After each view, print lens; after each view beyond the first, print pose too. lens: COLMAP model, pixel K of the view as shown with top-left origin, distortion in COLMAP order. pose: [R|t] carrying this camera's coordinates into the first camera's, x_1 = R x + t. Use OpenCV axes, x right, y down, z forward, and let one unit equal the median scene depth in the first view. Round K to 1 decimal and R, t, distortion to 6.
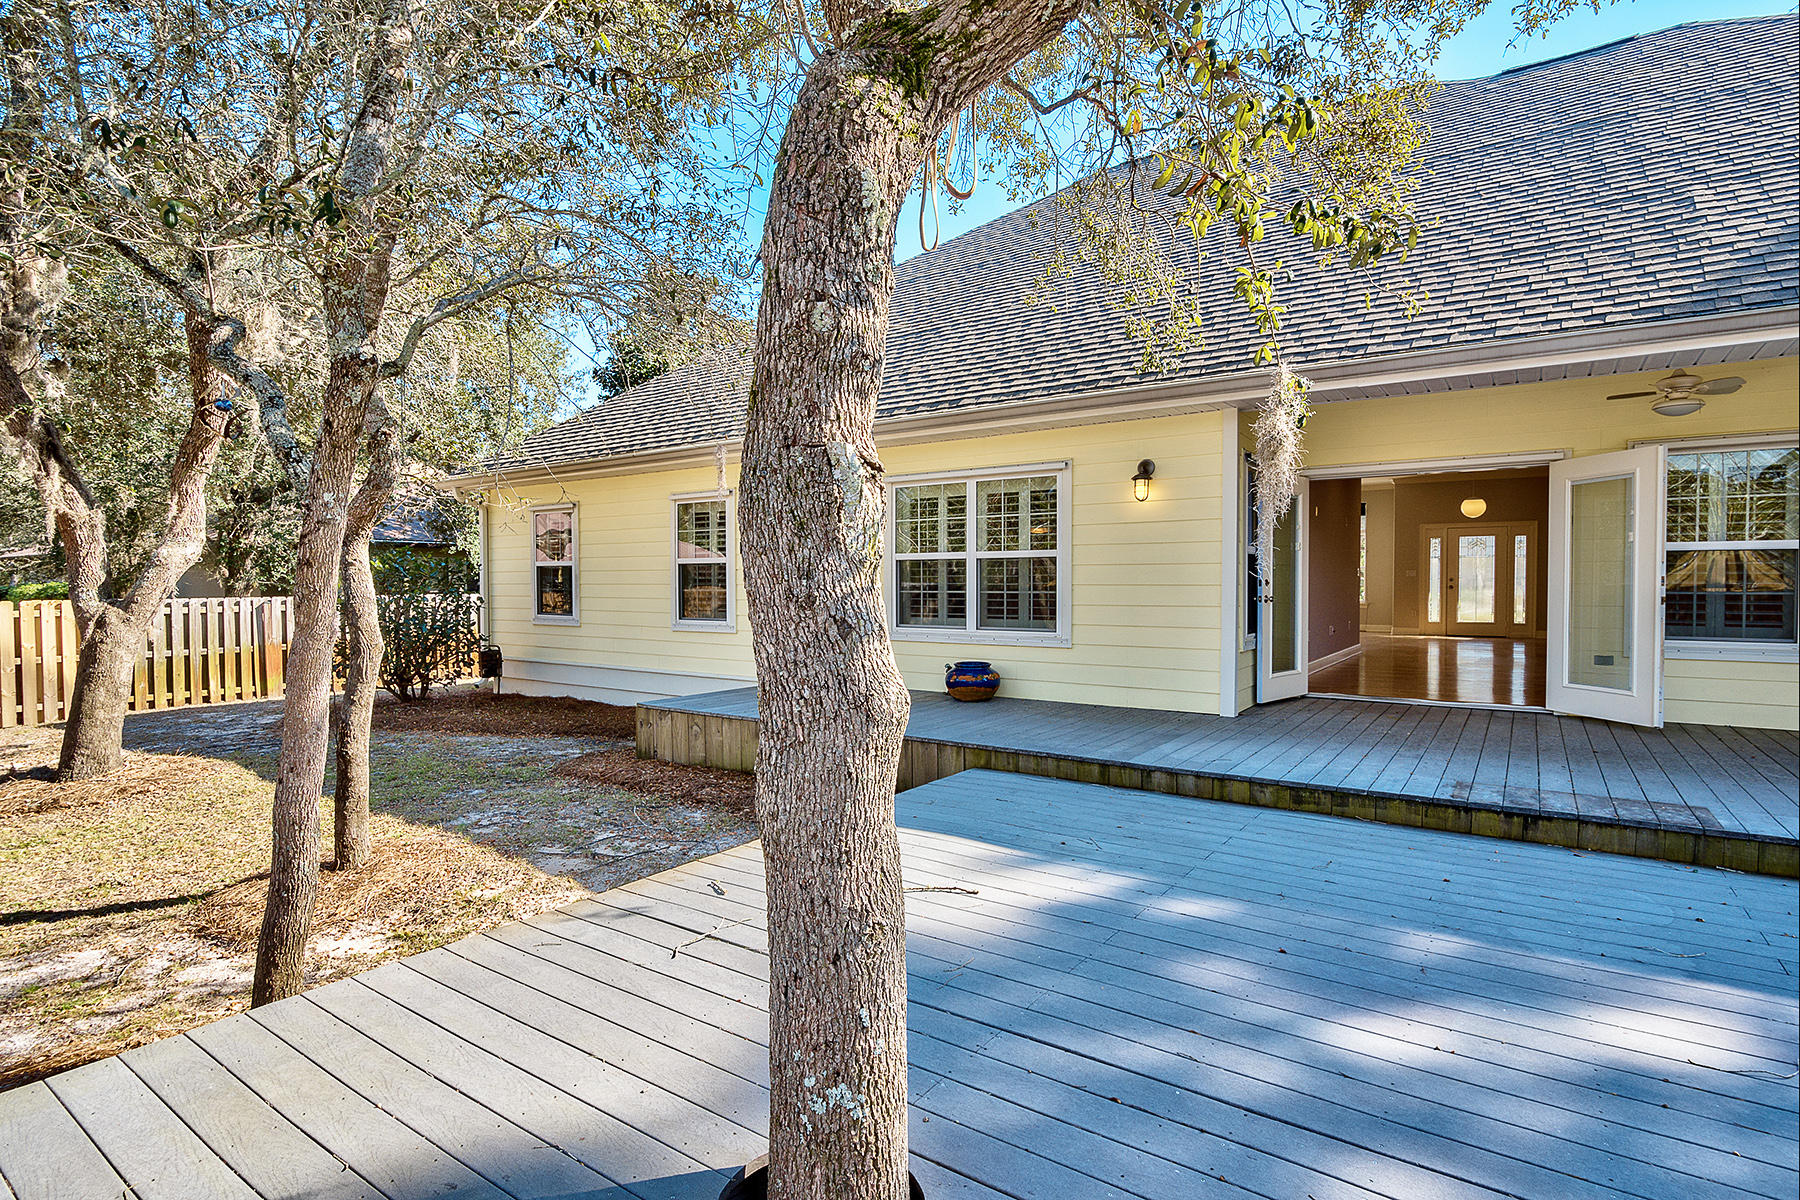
lens RADIAL K [[890.6, 0, 905.9], [0, 890.6, 592.8], [0, 0, 1]] dist [-0.003895, -0.000279]
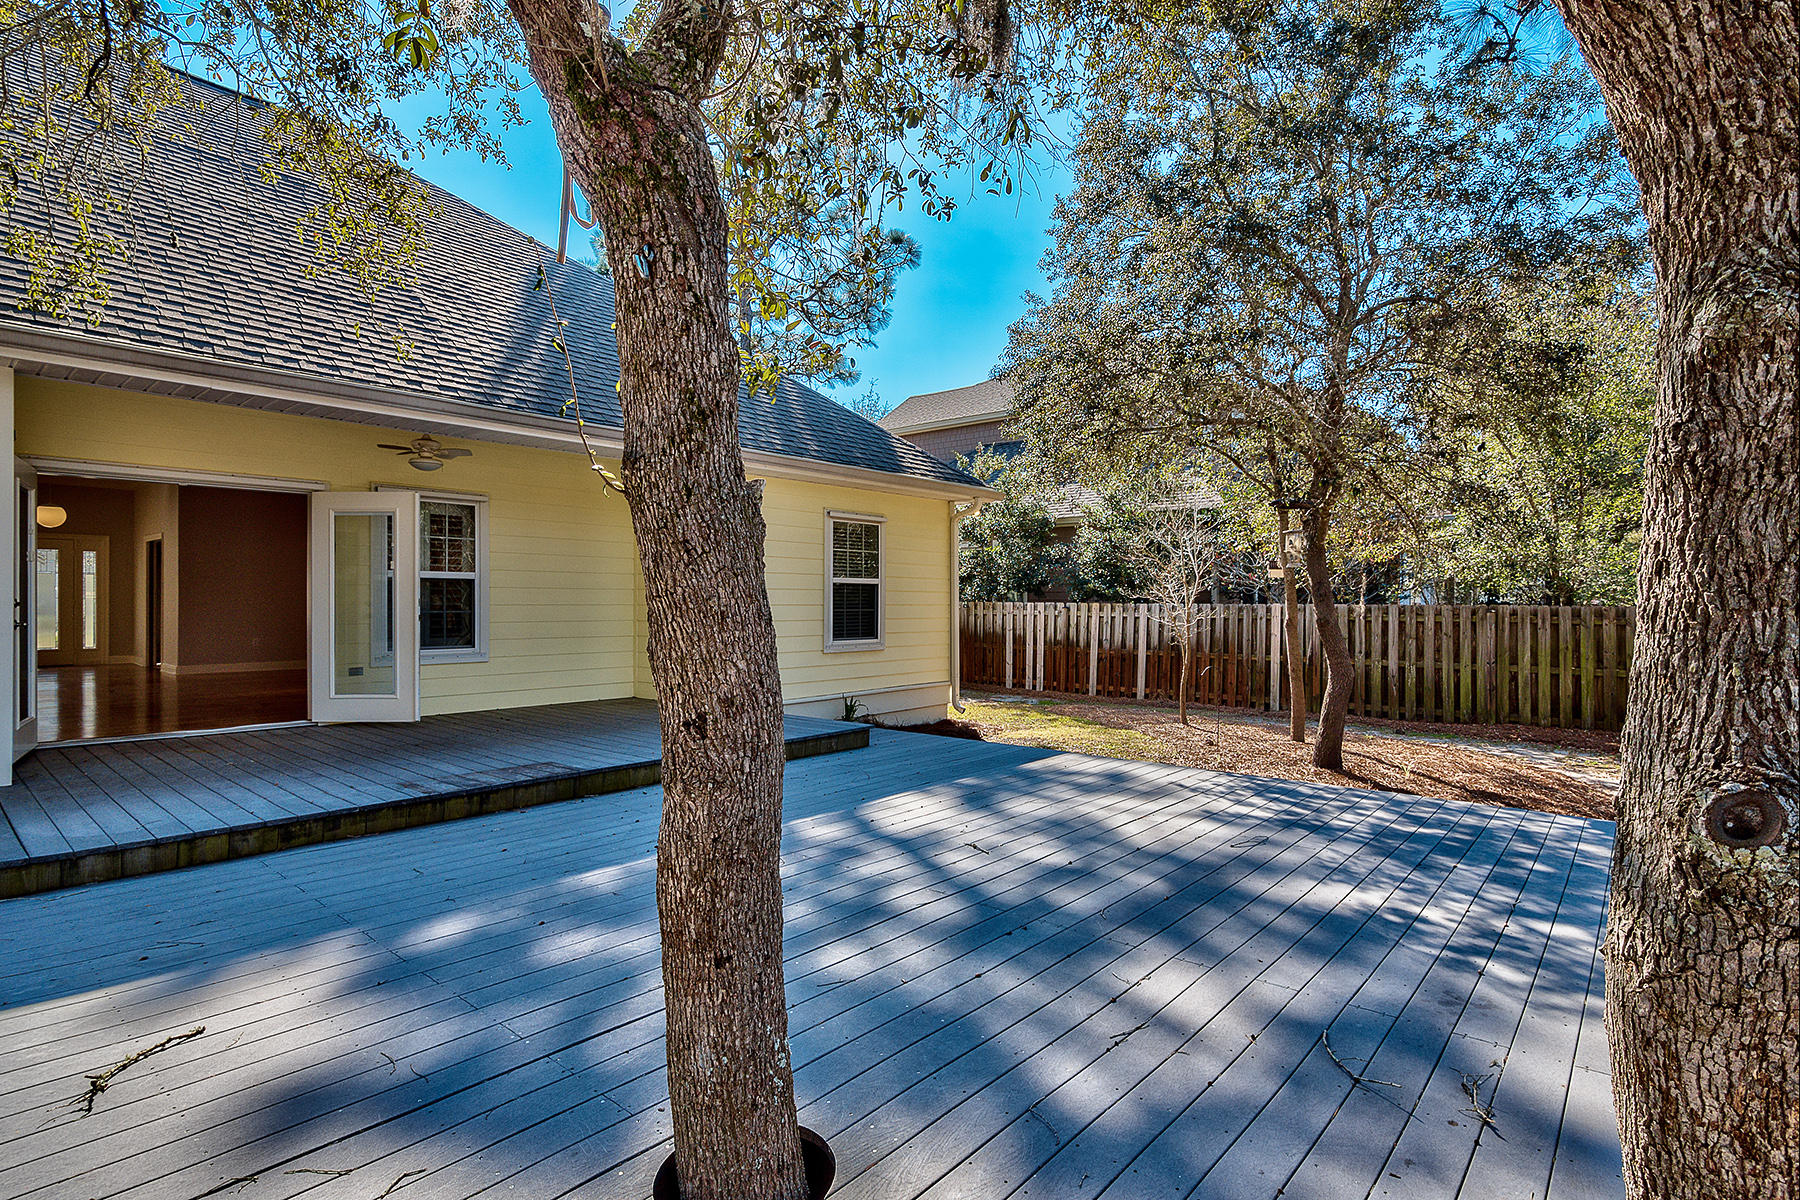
lens RADIAL K [[890.6, 0, 912.3], [0, 890.6, 602.3], [0, 0, 1]] dist [-0.003895, -0.000279]
pose [[0.088788, 0.003143, 0.996046, -0.400680], [0.011470, 0.999925, -0.004178, 0.000076], [-0.995984, 0.011795, 0.088746, 0.251239]]
